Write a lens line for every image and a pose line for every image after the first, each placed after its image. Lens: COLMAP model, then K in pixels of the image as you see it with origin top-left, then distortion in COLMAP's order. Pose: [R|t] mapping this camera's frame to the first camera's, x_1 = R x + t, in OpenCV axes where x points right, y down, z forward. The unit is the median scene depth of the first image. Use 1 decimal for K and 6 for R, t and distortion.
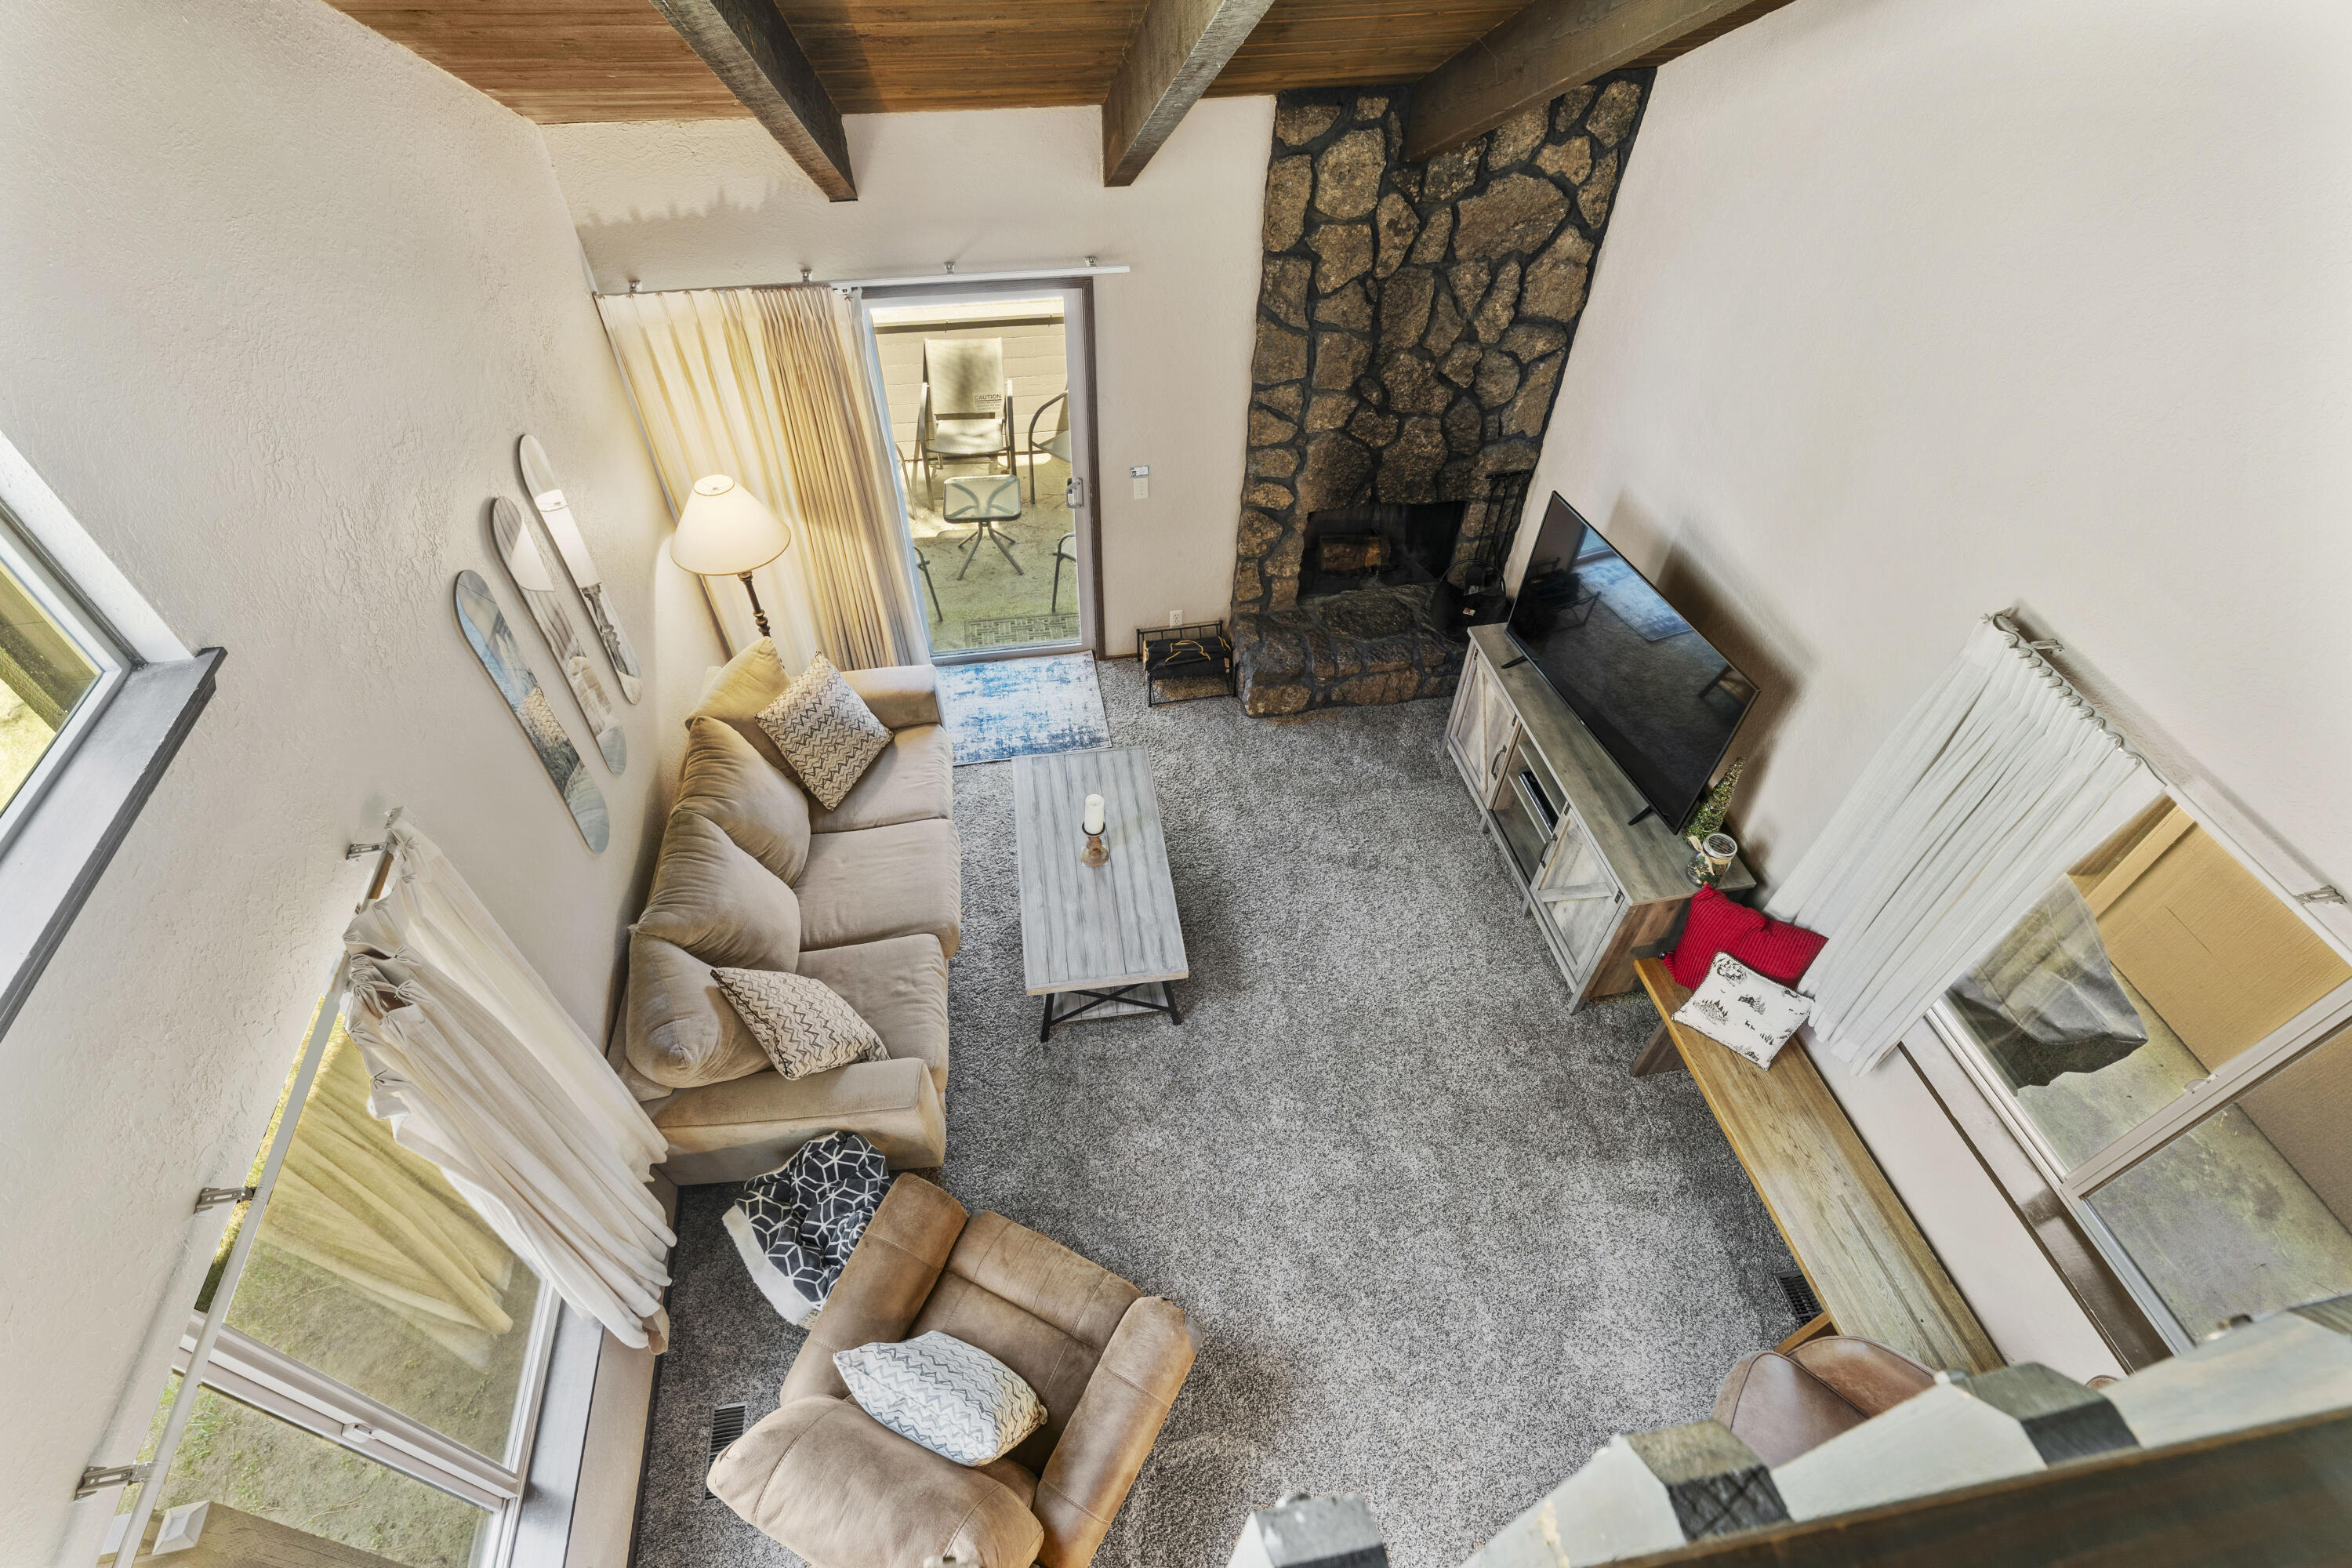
lens RADIAL K [[1092.1, 0, 1161.8], [0, 1092.1, 779.3], [0, 0, 1]] dist [-0.003952, 0.000263]
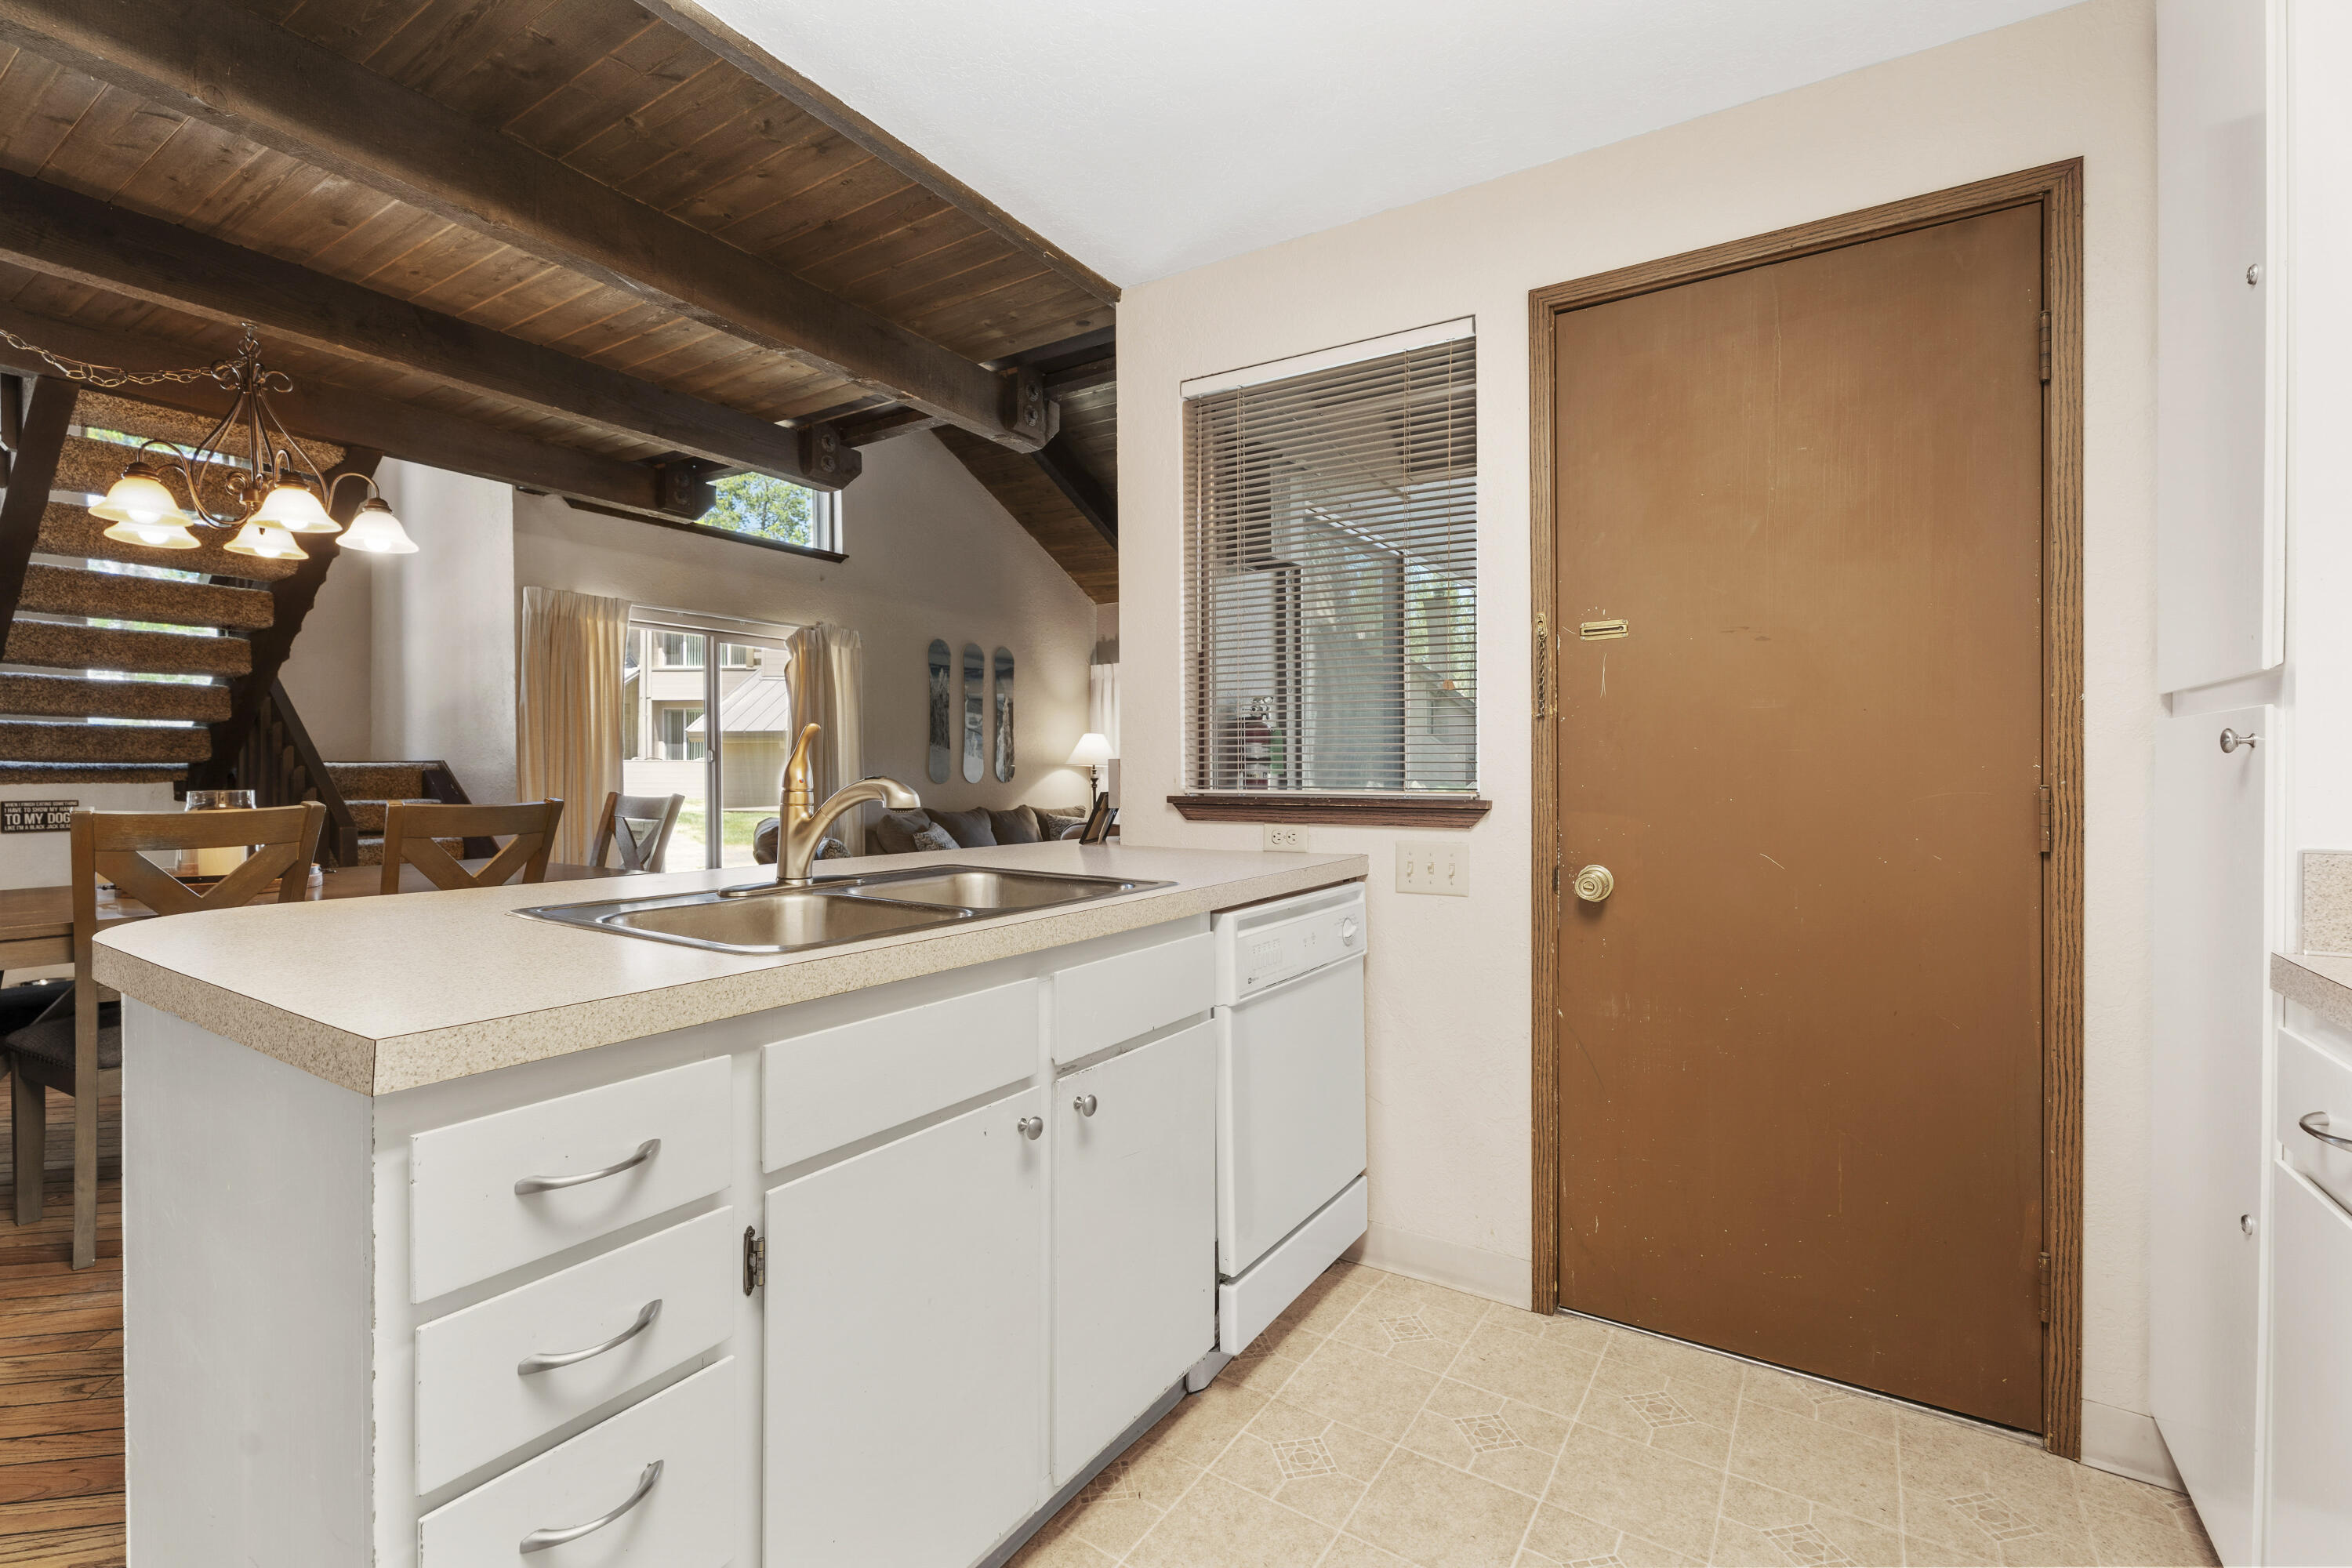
lens RADIAL K [[1050.3, 0, 1167.6], [0, 1050.3, 773.8], [0, 0, 1]] dist [-0.000848, 0.000024]
pose [[0.737847, -0.003334, -0.674960, 0.998201], [-0.488818, 0.686933, -0.537755, 0.756647], [0.465445, 0.726714, 0.505221, 0.093281]]
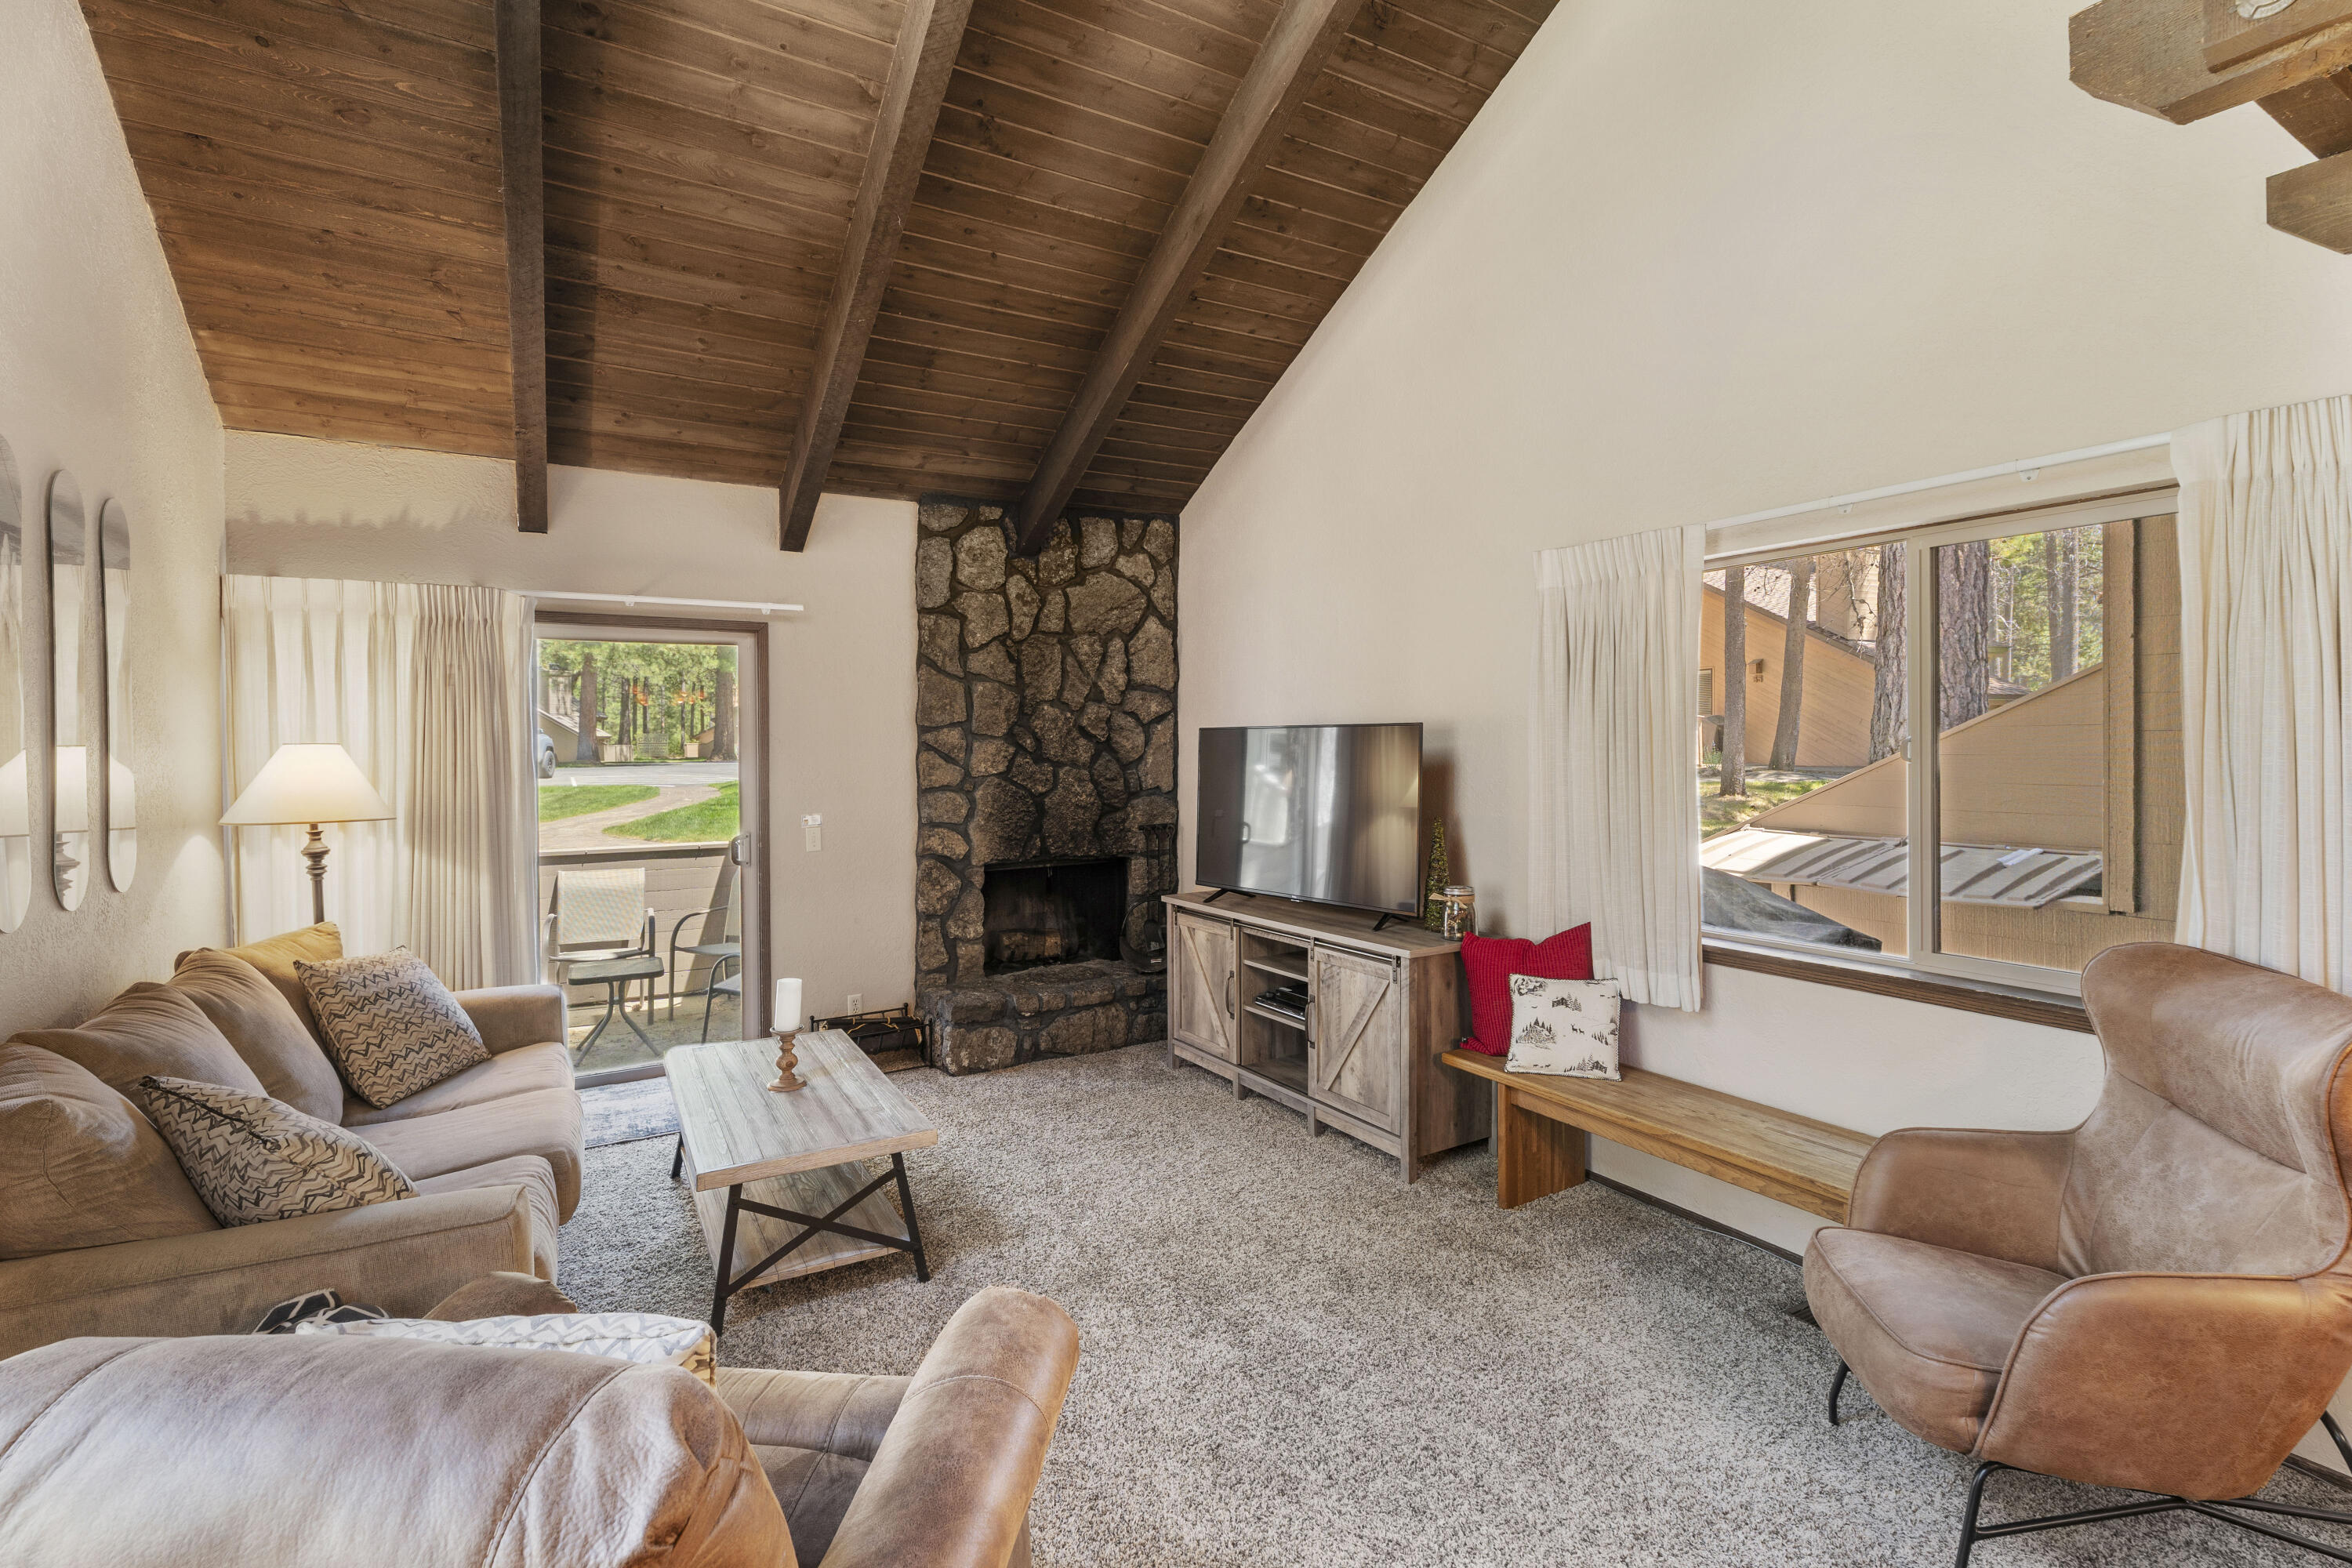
lens RADIAL K [[1056.9, 0, 1158.5], [0, 1056.9, 749.2], [0, 0, 1]] dist [-0.001484, 0.000217]
pose [[0.934120, -0.019383, 0.356433, -0.074726], [0.271620, 0.686477, -0.674516, 0.458527], [-0.231609, 0.726893, 0.646517, 0.283093]]
